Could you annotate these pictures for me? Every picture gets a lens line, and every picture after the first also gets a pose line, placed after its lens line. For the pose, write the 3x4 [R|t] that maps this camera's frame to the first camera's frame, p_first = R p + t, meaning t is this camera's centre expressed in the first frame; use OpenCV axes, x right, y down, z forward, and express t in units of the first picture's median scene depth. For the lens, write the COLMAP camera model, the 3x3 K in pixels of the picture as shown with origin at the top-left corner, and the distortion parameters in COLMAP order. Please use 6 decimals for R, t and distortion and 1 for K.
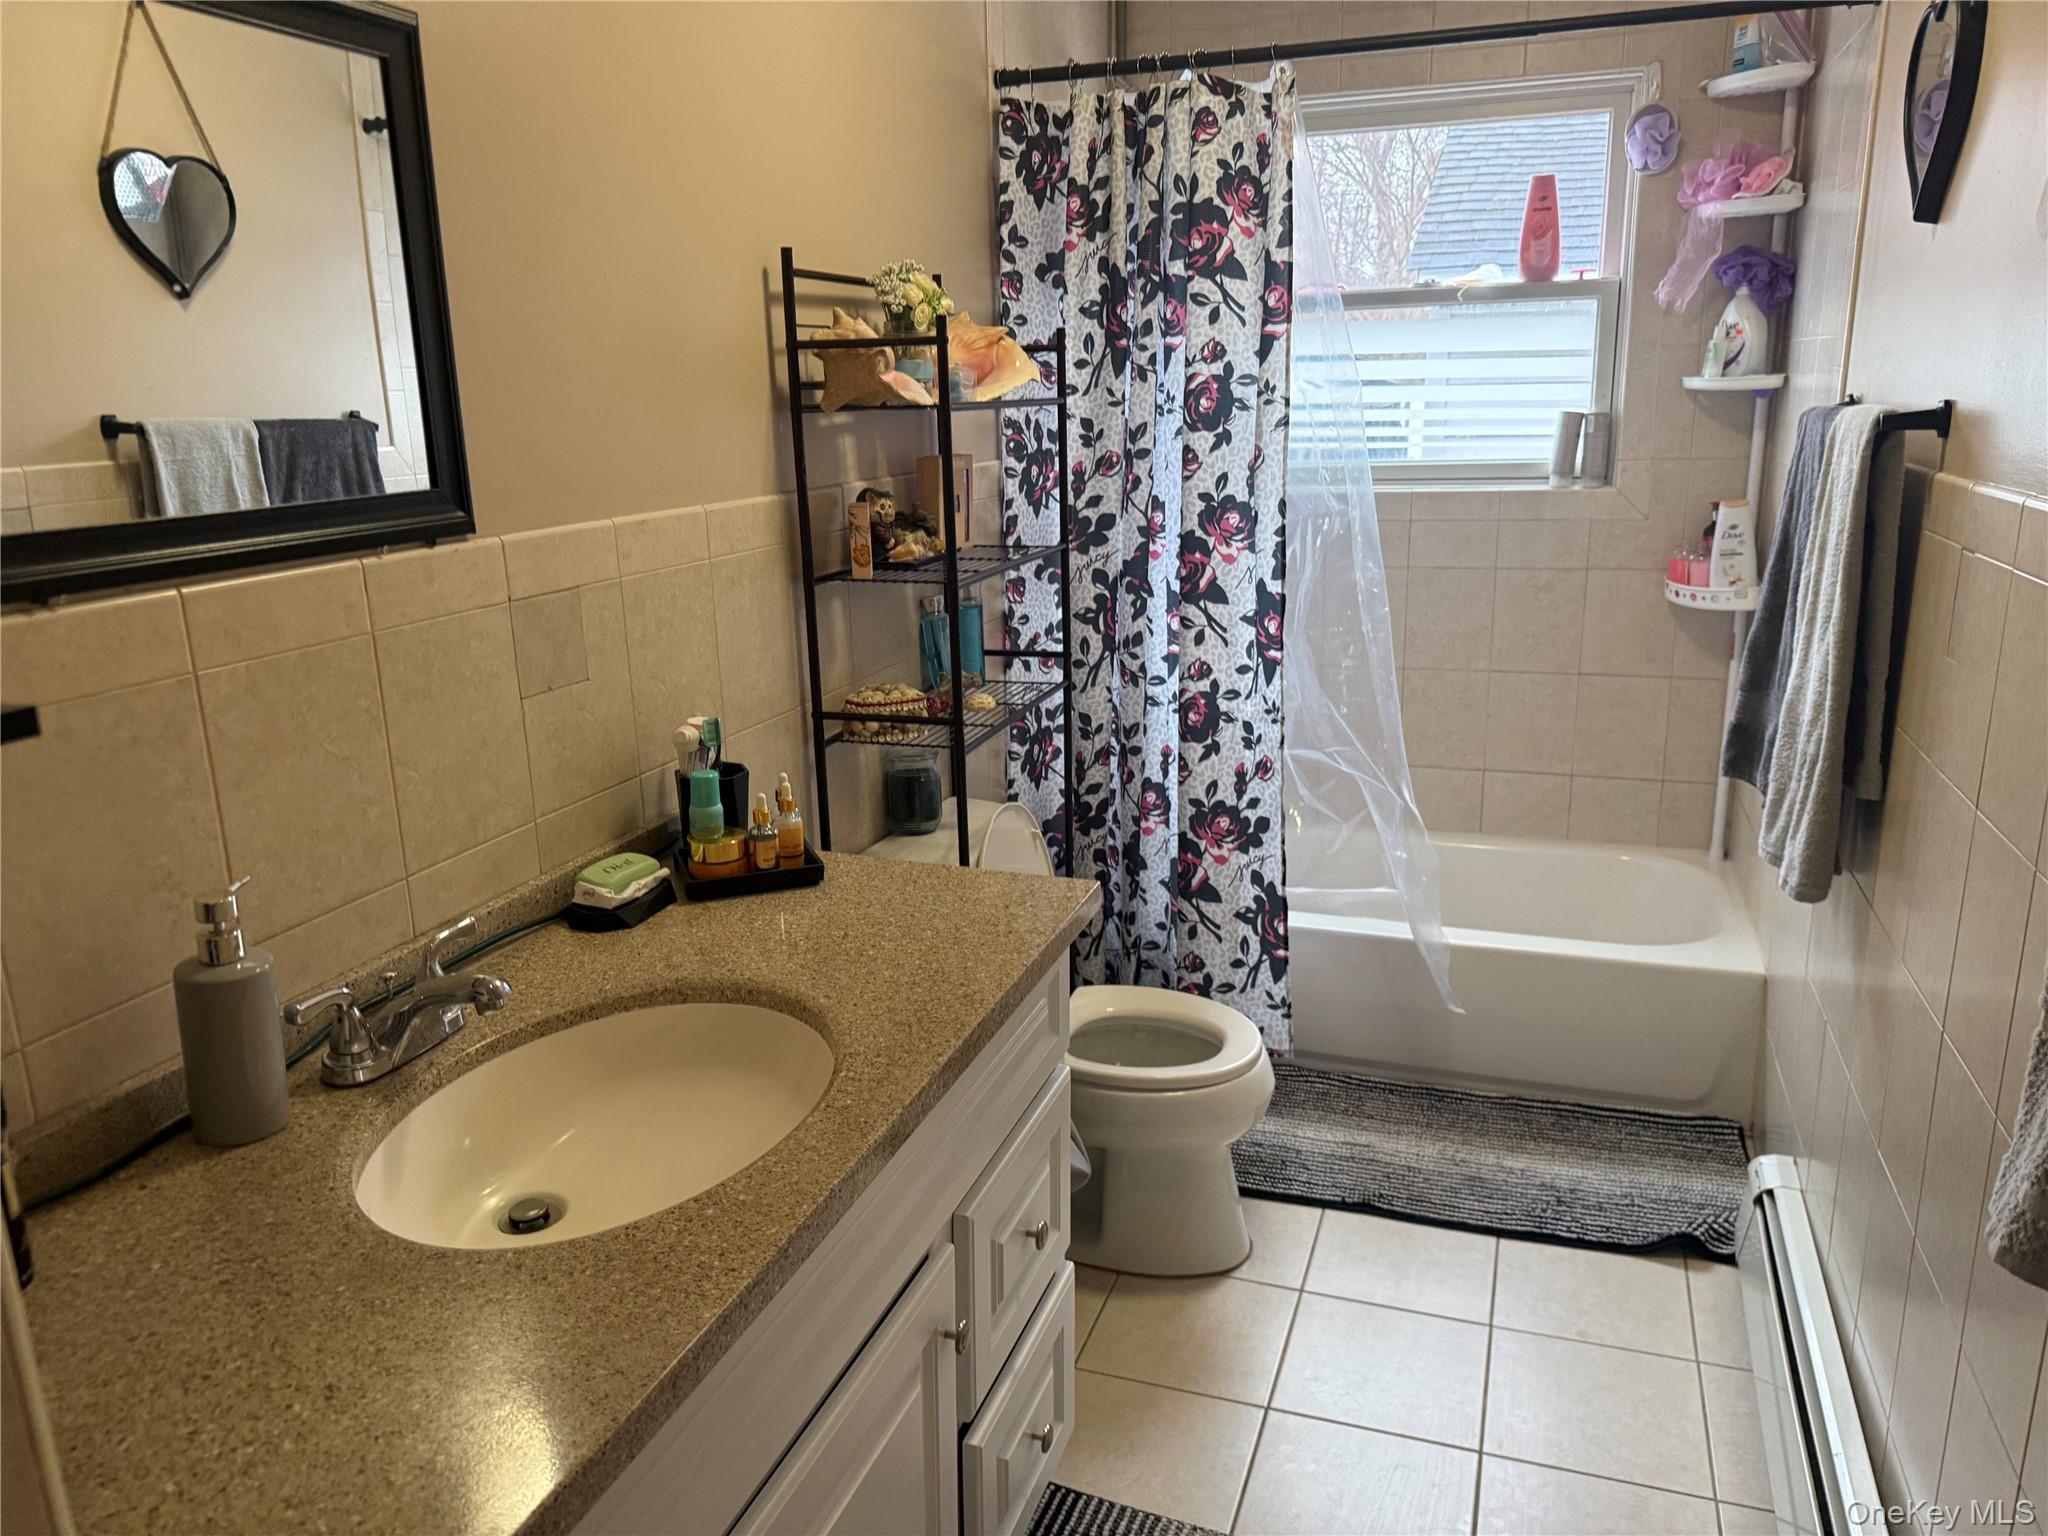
lens RADIAL K [[1469.2, 0, 1039.7], [0, 1469.2, 763.6], [0, 0, 1]] dist [0.083137, -0.077807]
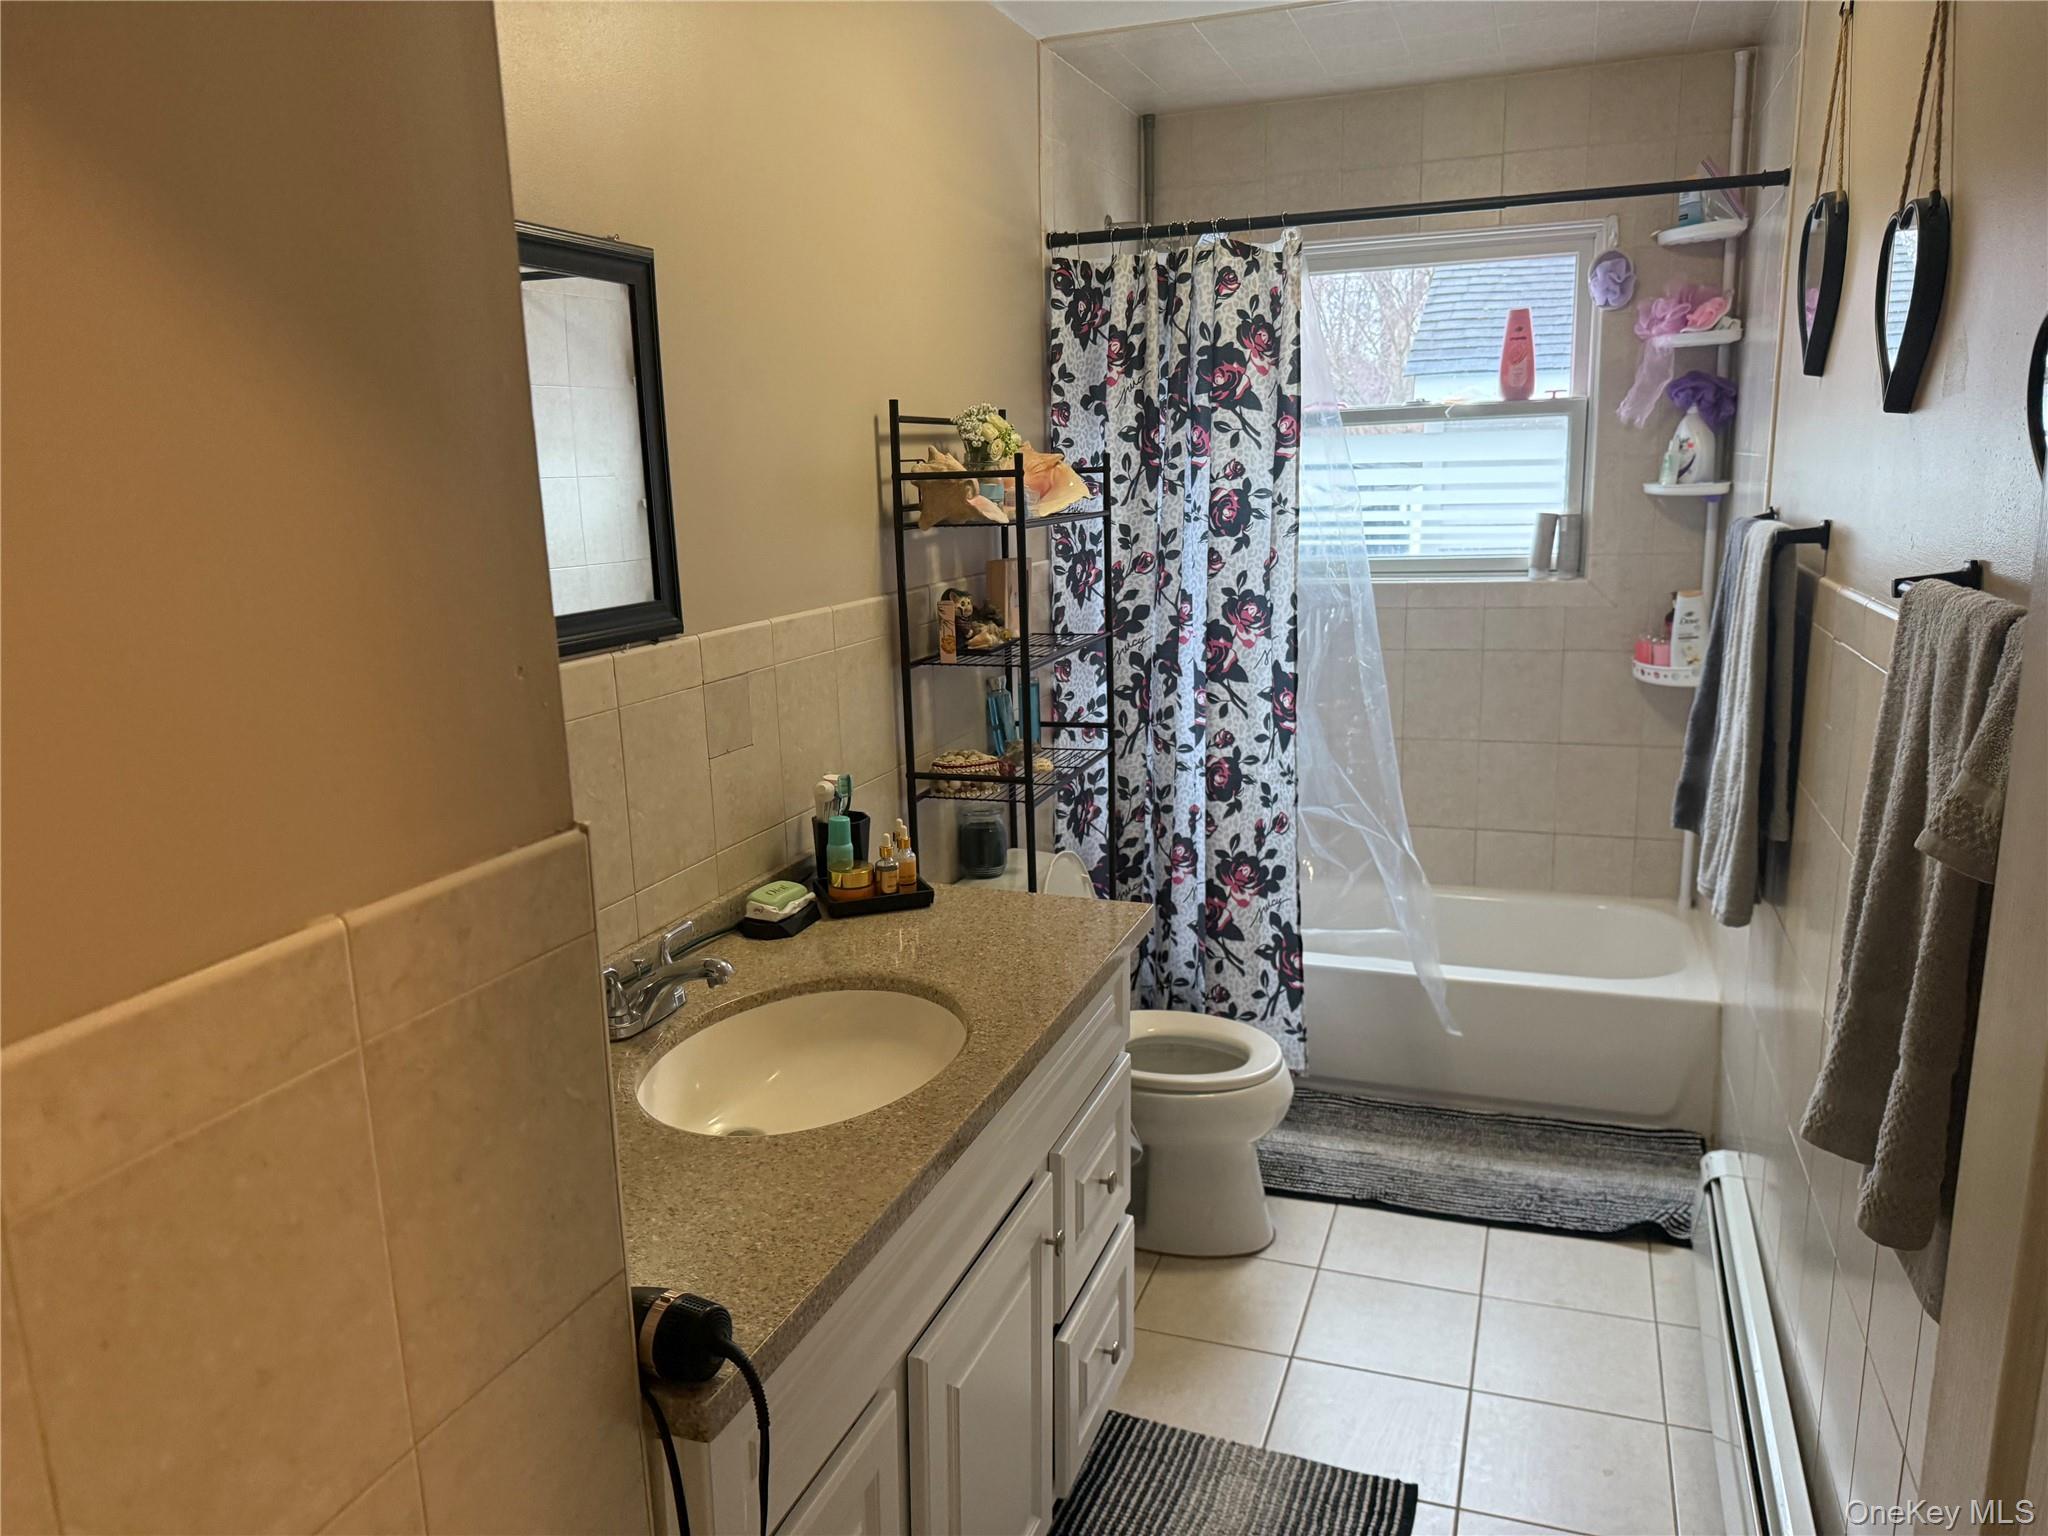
lens RADIAL K [[1469.2, 0, 1026.5], [0, 1469.2, 776.2], [0, 0, 1]] dist [0.083137, -0.077807]
pose [[0.999902, -0.002629, -0.013752, -0.032648], [0.002031, 0.999060, -0.043308, 0.016519], [0.013853, 0.043276, 0.998967, -0.168065]]
